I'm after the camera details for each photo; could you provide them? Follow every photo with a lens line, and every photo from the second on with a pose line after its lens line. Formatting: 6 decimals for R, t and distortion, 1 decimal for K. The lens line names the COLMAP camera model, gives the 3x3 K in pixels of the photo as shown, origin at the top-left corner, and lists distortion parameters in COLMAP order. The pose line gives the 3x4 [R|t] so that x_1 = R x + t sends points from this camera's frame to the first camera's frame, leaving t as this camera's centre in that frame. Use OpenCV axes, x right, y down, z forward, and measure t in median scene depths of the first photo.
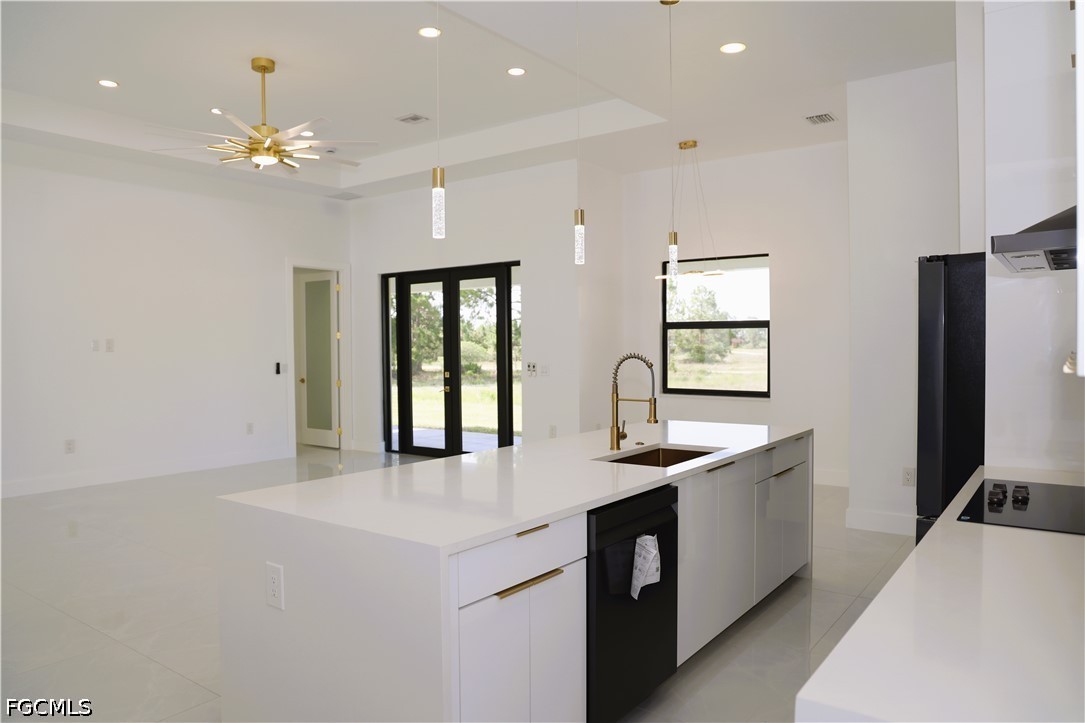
lens RADIAL K [[741.3, 0, 546.9], [0, 741.3, 366.2], [0, 0, 1]] dist [-0.090138, 0.054077]
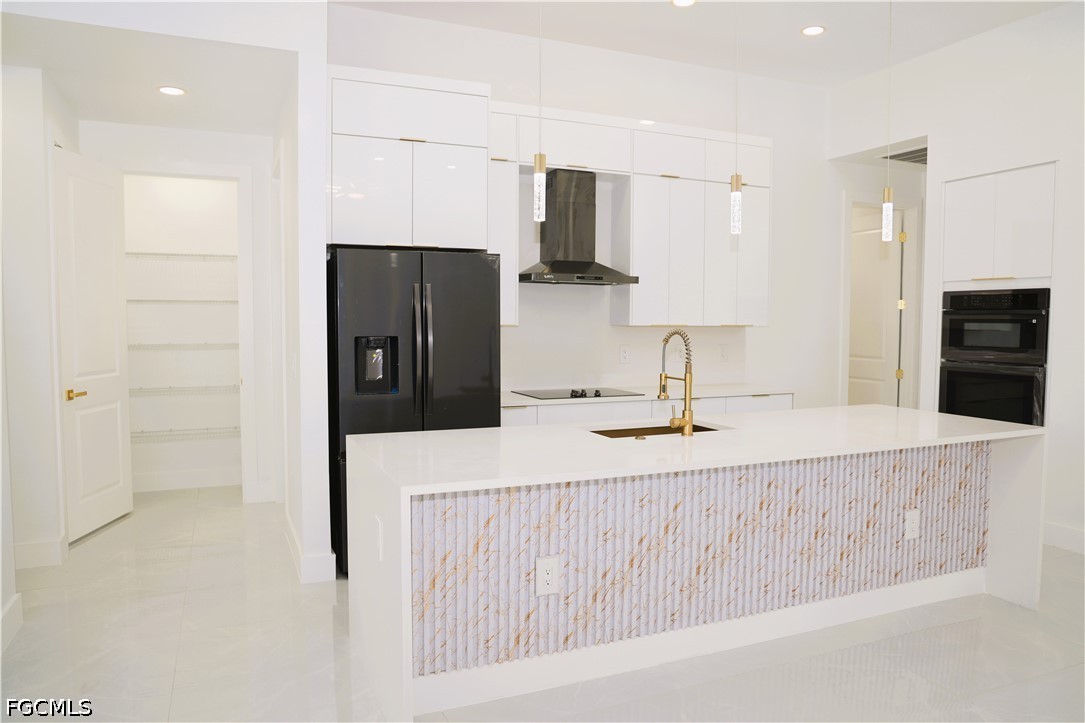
lens RADIAL K [[741.3, 0, 546.9], [0, 741.3, 366.2], [0, 0, 1]] dist [-0.090138, 0.054077]
pose [[-0.866184, -0.025951, 0.499051, -0.090623], [0.017588, 0.996449, 0.082344, -0.020805], [-0.499416, 0.080102, -0.862651, 0.805687]]
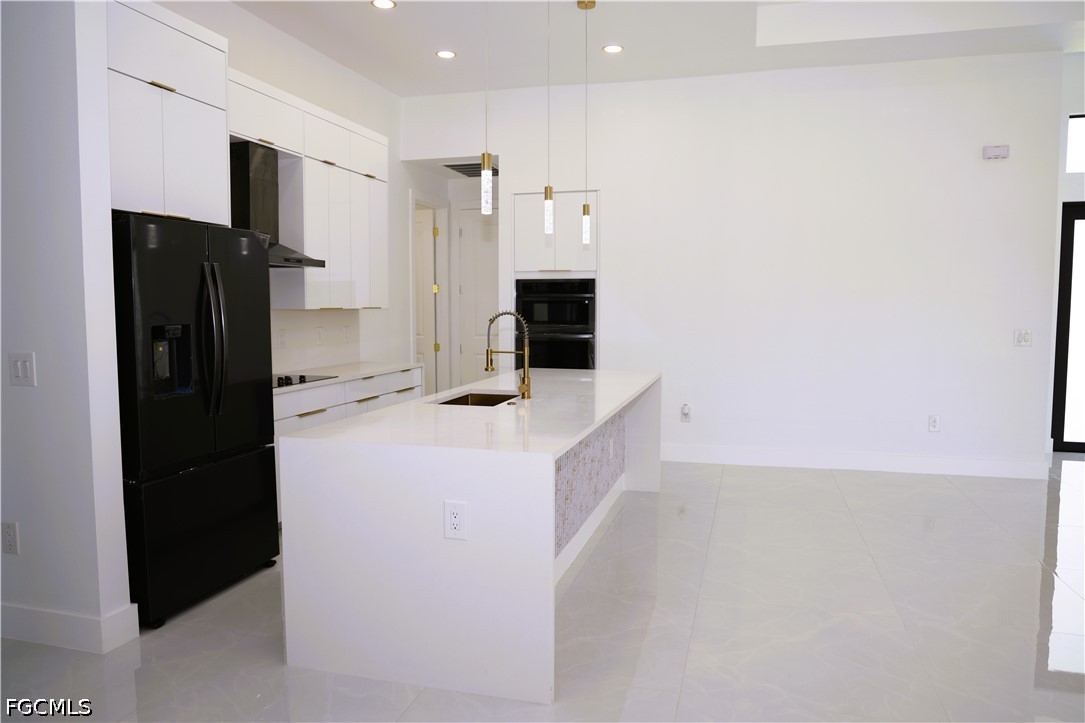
lens RADIAL K [[741.3, 0, 546.9], [0, 741.3, 366.2], [0, 0, 1]] dist [-0.090138, 0.054077]
pose [[-0.935389, 0.039319, -0.351427, 0.195259], [-0.001000, 0.993501, 0.113819, -0.025330], [0.353619, 0.106817, -0.929271, 0.878755]]
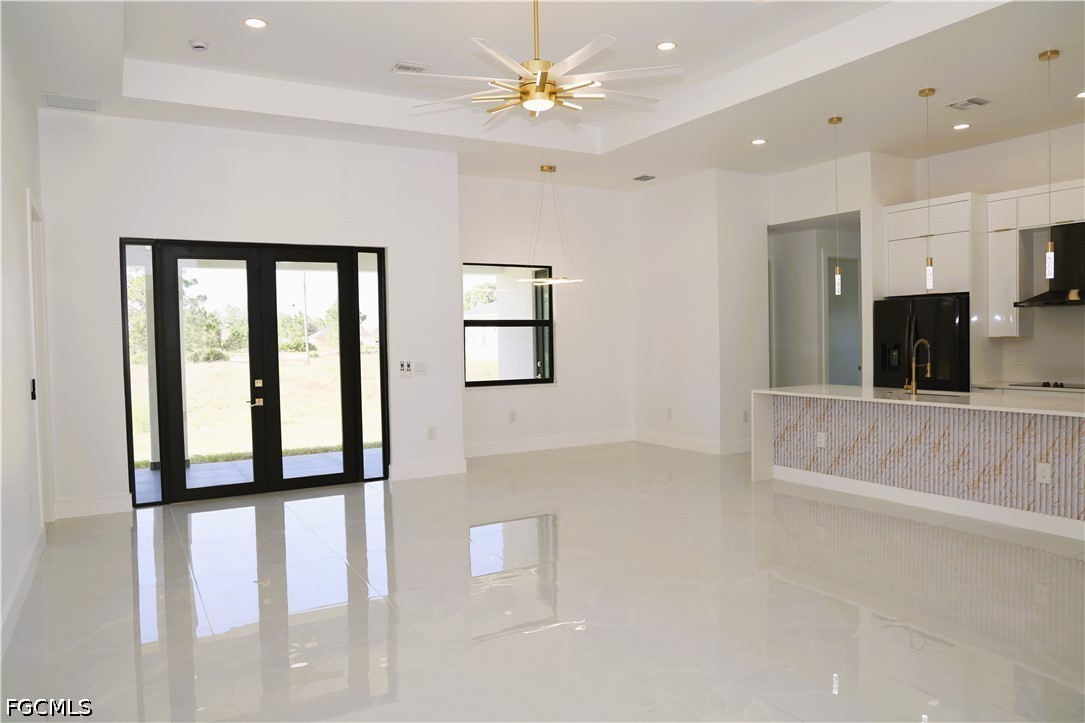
lens RADIAL K [[741.3, 0, 546.9], [0, 741.3, 366.2], [0, 0, 1]] dist [-0.090138, 0.054077]
pose [[0.383311, -0.036901, 0.922882, -0.795517], [0.041883, 0.998868, 0.022544, -0.012326], [-0.922669, 0.030012, 0.384423, 0.490883]]
